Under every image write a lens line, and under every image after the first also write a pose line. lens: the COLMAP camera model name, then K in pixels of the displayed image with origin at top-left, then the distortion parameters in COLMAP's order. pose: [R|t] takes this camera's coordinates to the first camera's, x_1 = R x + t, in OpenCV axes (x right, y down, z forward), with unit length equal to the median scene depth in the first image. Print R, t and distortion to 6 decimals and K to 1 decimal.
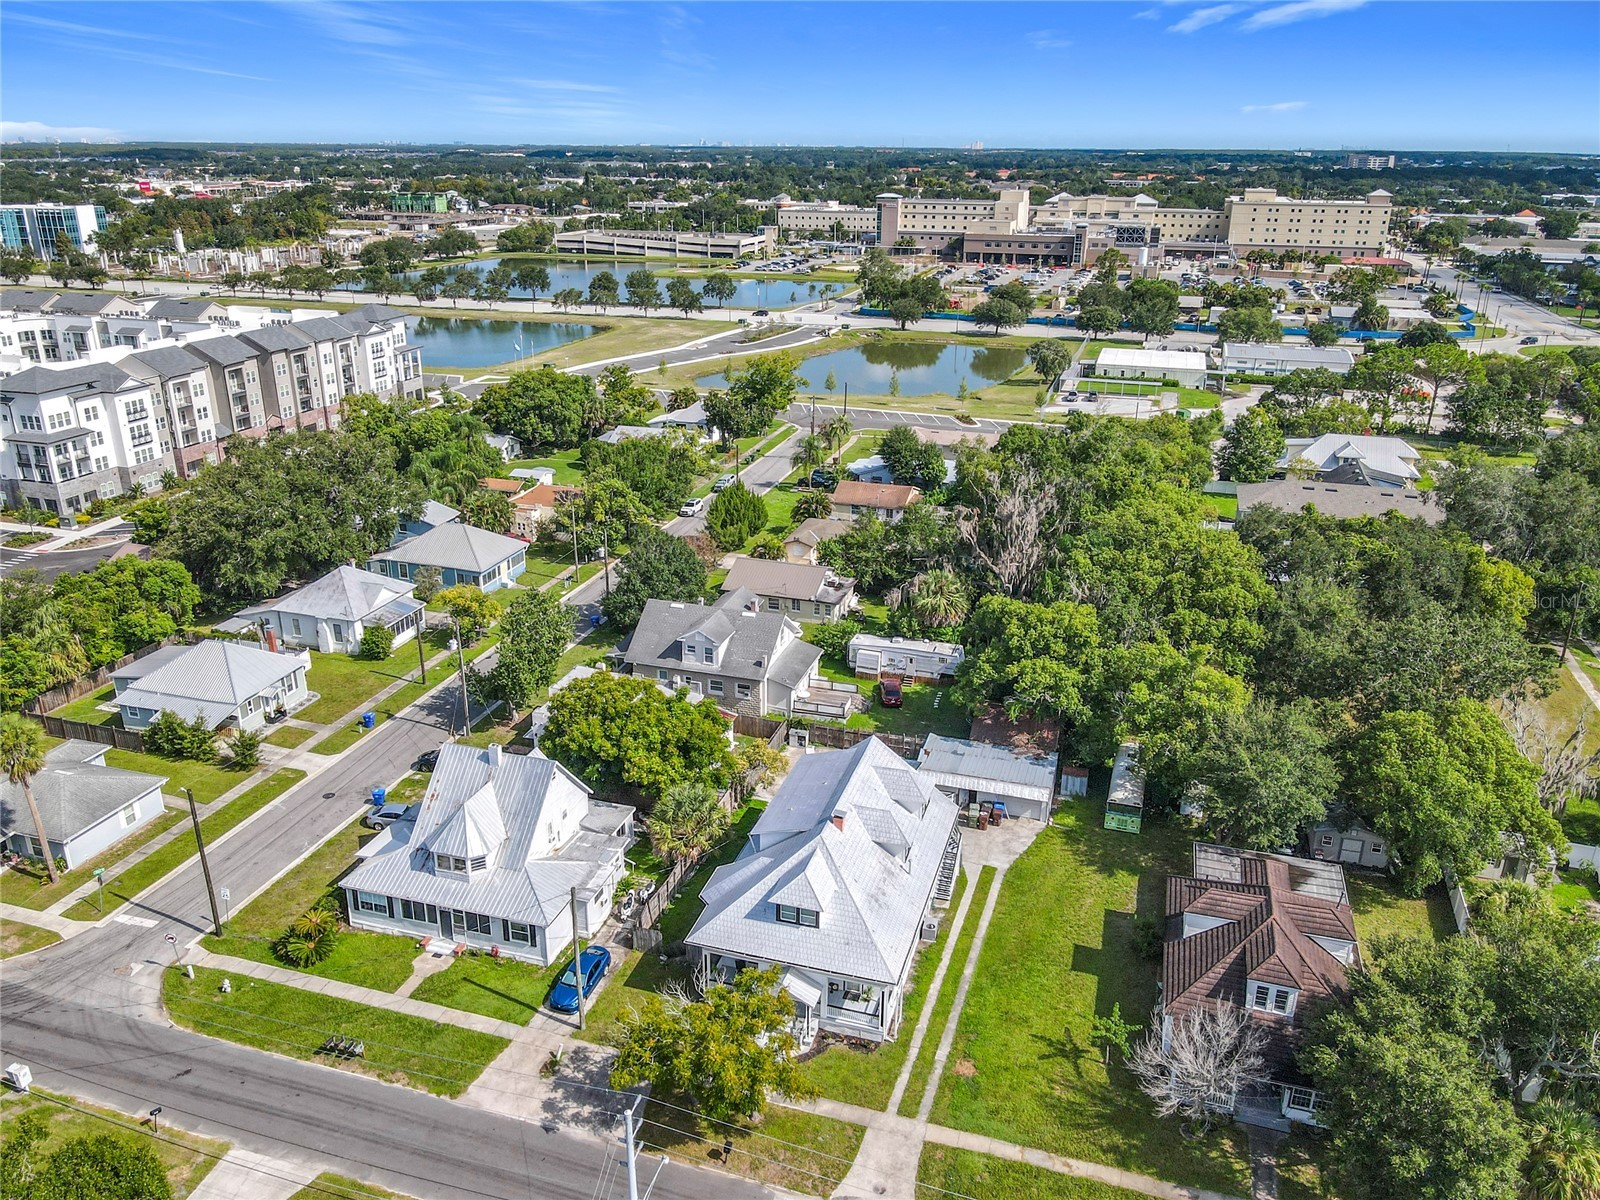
lens RADIAL K [[1184.0, 0, 795.4], [0, 1184.0, 607.7], [0, 0, 1]] dist [-0.014471, 0.022450]
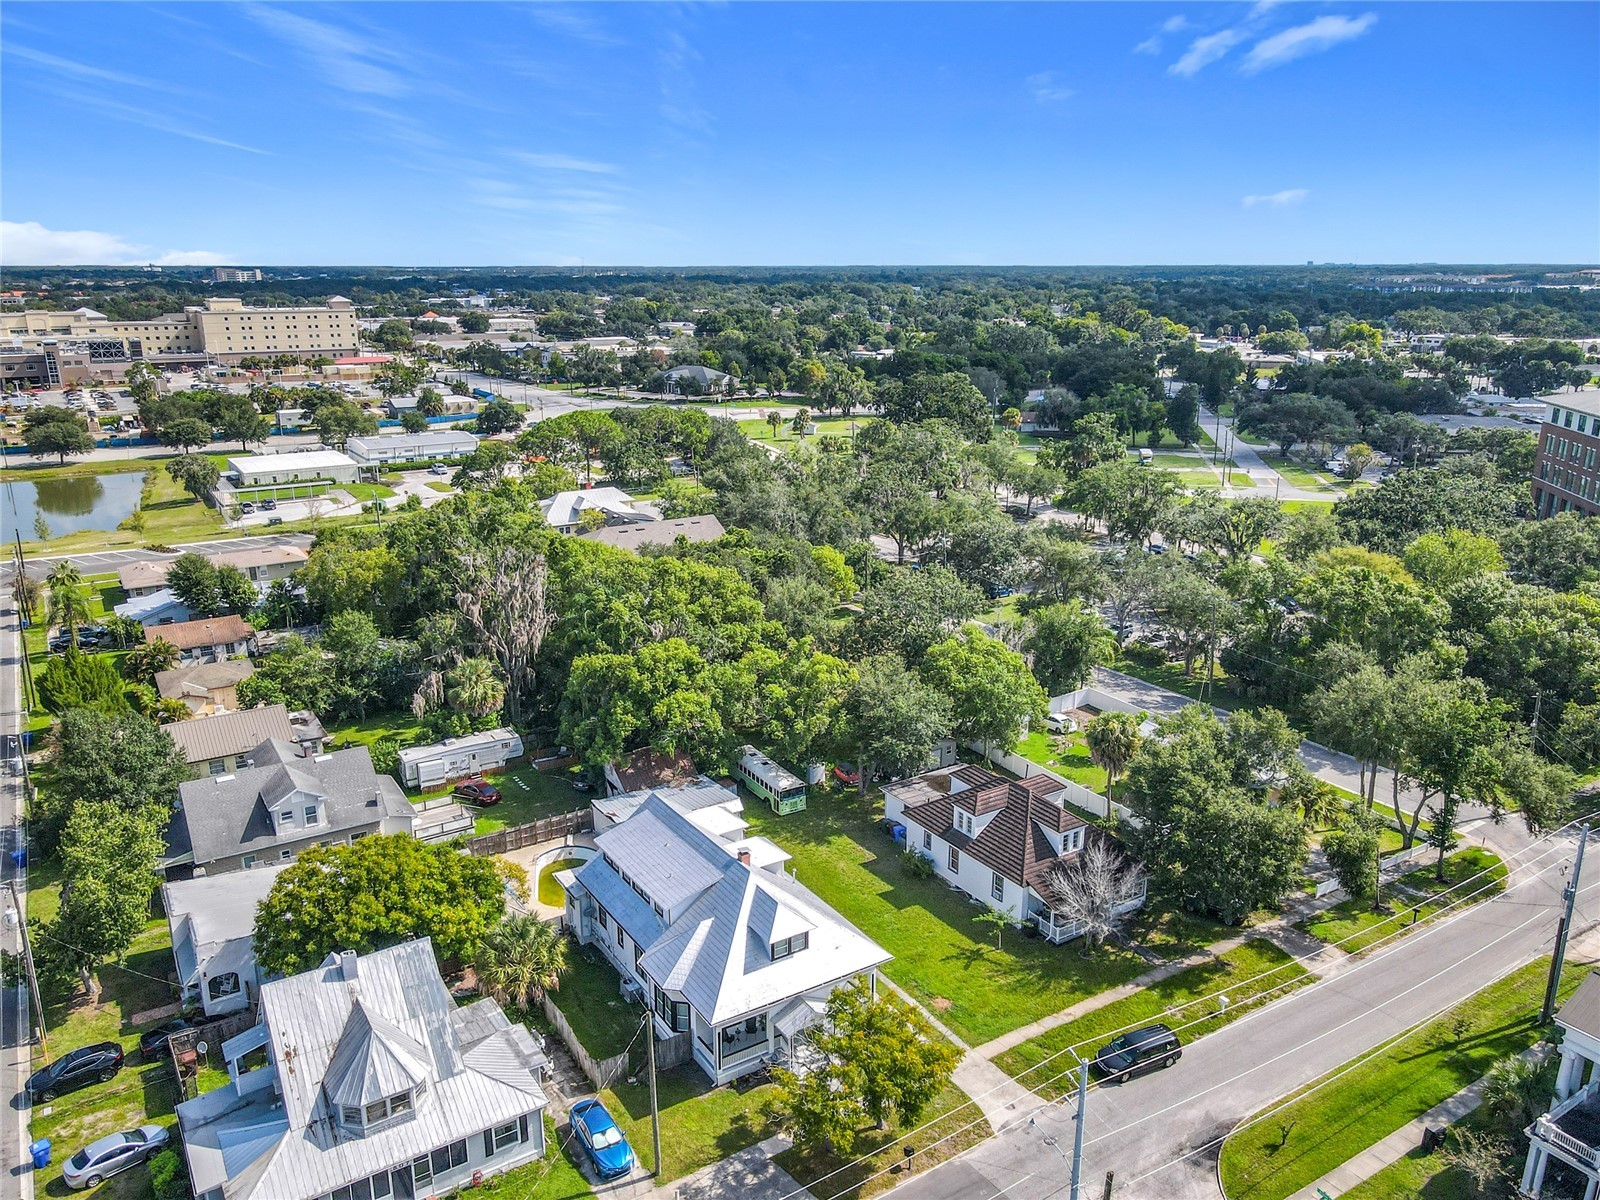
lens RADIAL K [[1170.0, 0, 793.5], [0, 1170.0, 583.5], [0, 0, 1]] dist [-0.005599, 0.031774]
pose [[0.654272, -0.205454, 0.727816, -0.312839], [0.280098, 0.959781, 0.019139, -0.028478], [-0.702476, 0.191337, 0.685505, 0.110547]]
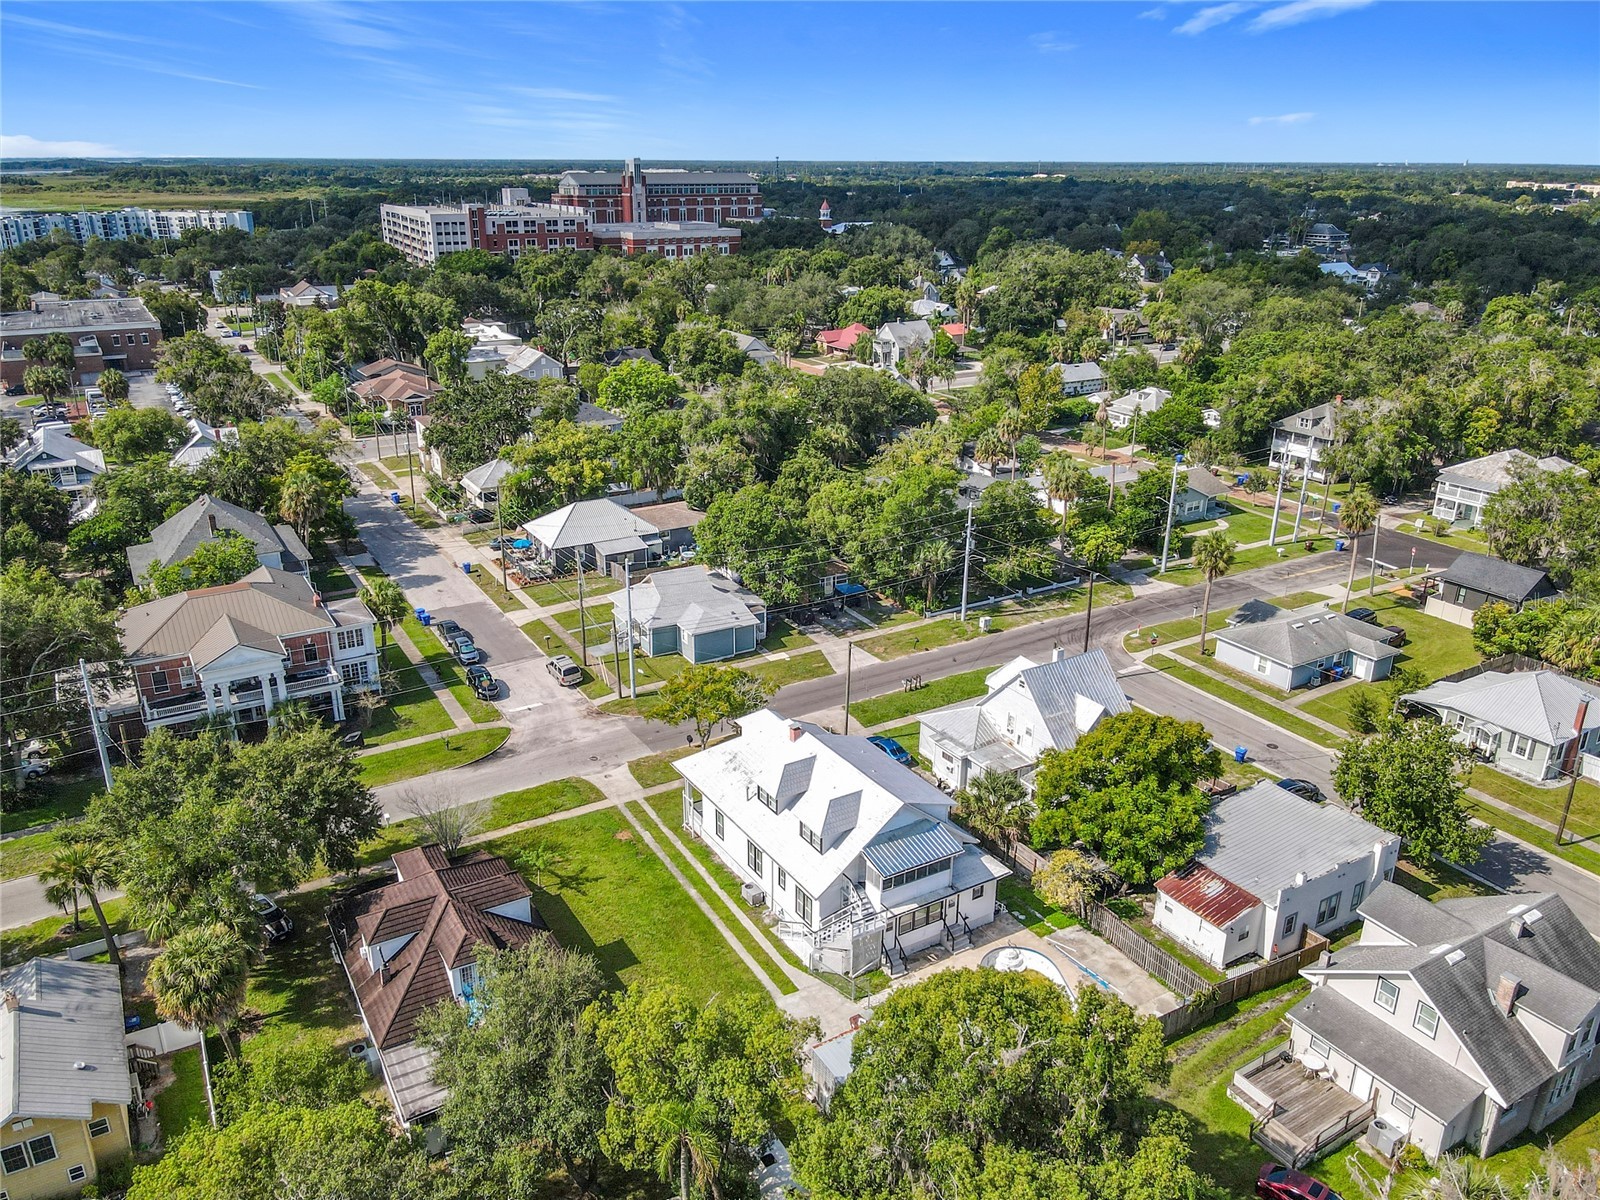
lens RADIAL K [[1170.9, 0, 800.0], [0, 1170.9, 600.0], [0, 0, 1]] dist [0.003663, 0.014131]
pose [[-0.658186, 0.257399, -0.707486, 0.391335], [-0.278518, 0.789815, 0.546461, -0.262651], [0.699442, 0.556721, -0.448155, 0.709148]]
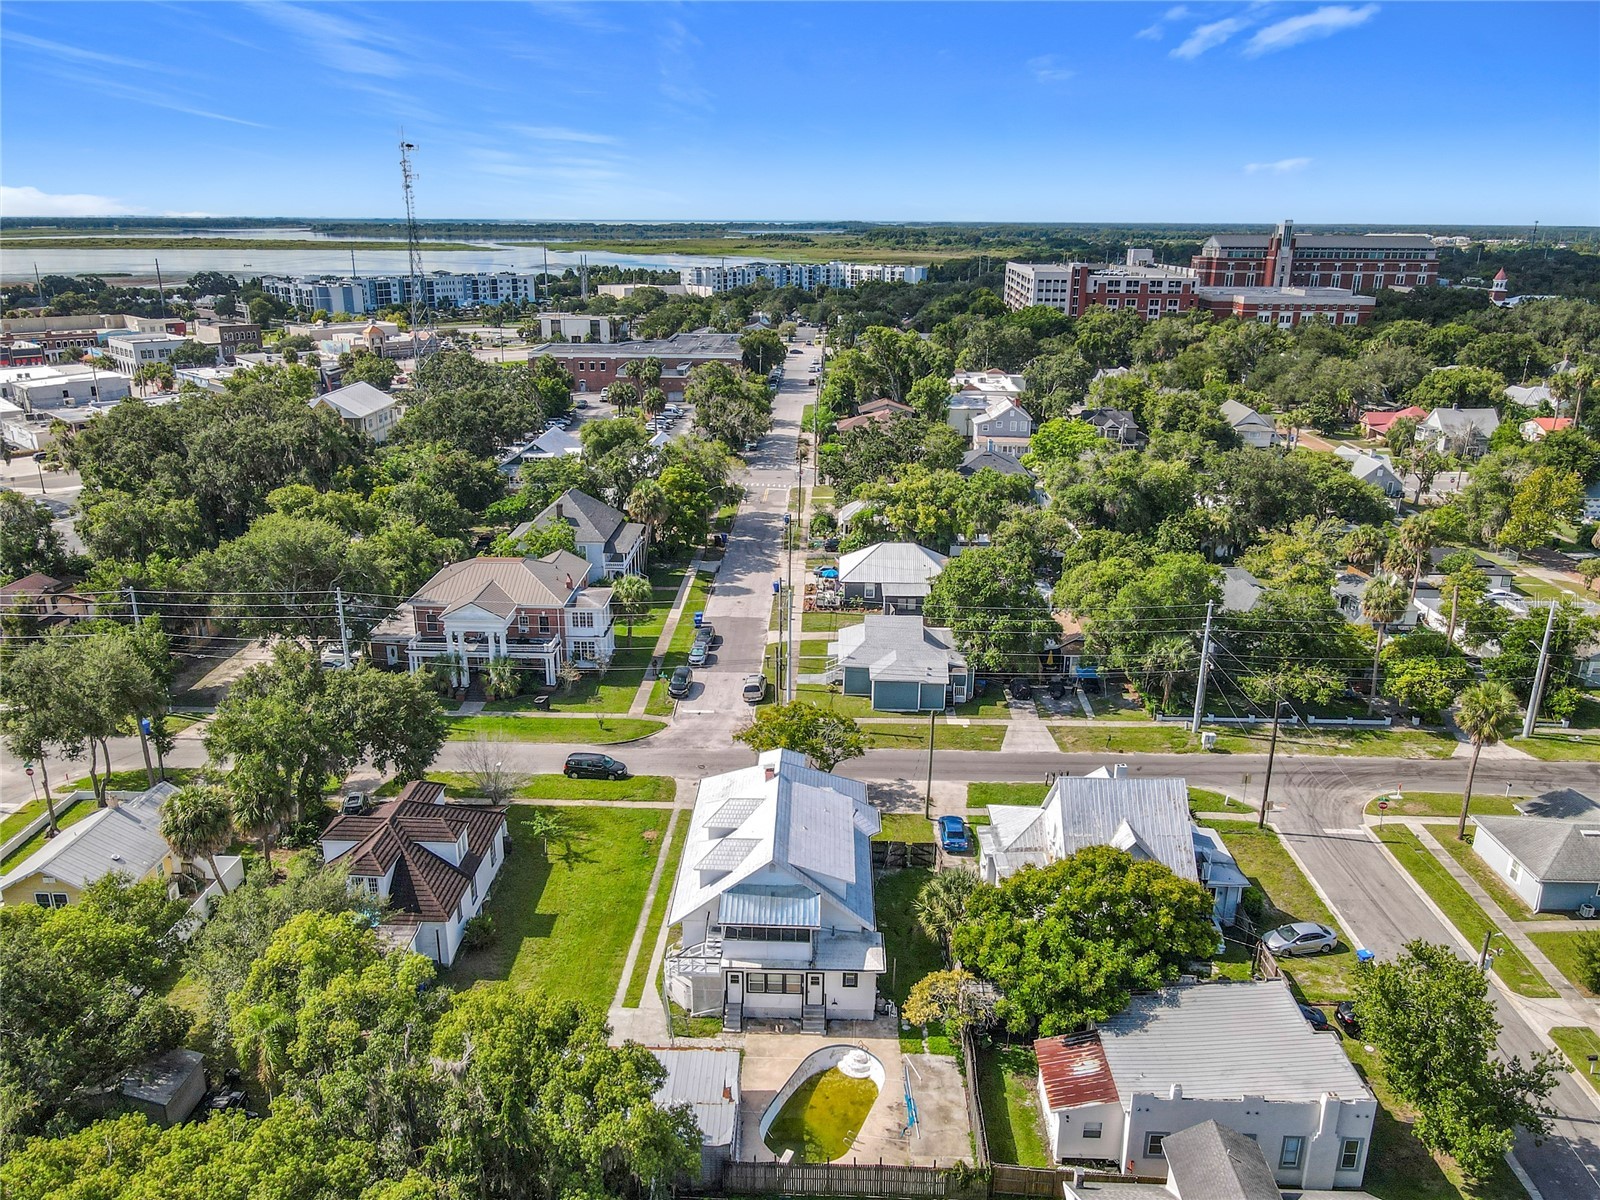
lens RADIAL K [[1184.0, 0, 795.4], [0, 1184.0, 607.7], [0, 0, 1]] dist [-0.014471, 0.022450]
pose [[-0.958984, 0.075984, -0.273085, 0.152175], [-0.114785, 0.776782, 0.619221, -0.316198], [0.259178, 0.625169, -0.736200, 0.857969]]
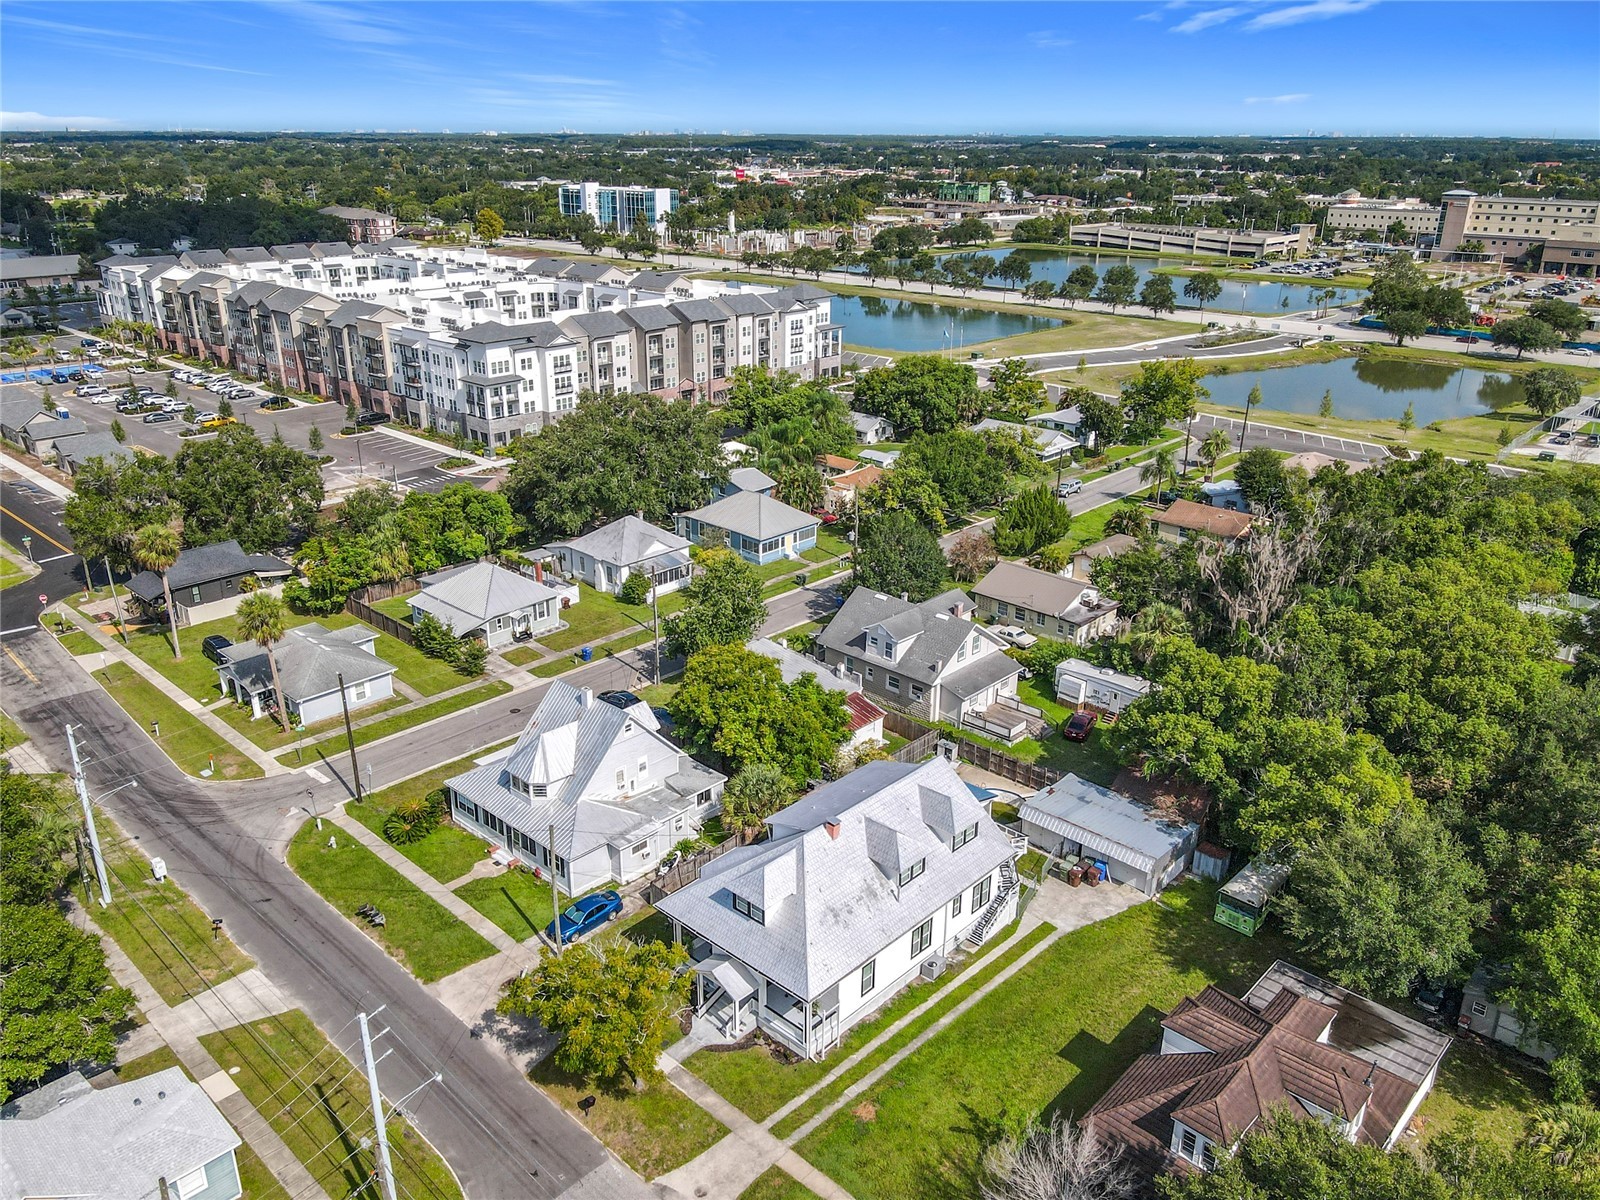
lens RADIAL K [[1185.3, 0, 789.6], [0, 1185.3, 613.3], [0, 0, 1]] dist [-0.015203, 0.028204]
pose [[0.899924, 0.161950, -0.404857, 0.182708], [-0.157784, 0.986498, 0.043891, -0.015179], [0.406499, 0.024381, 0.913326, 0.046780]]
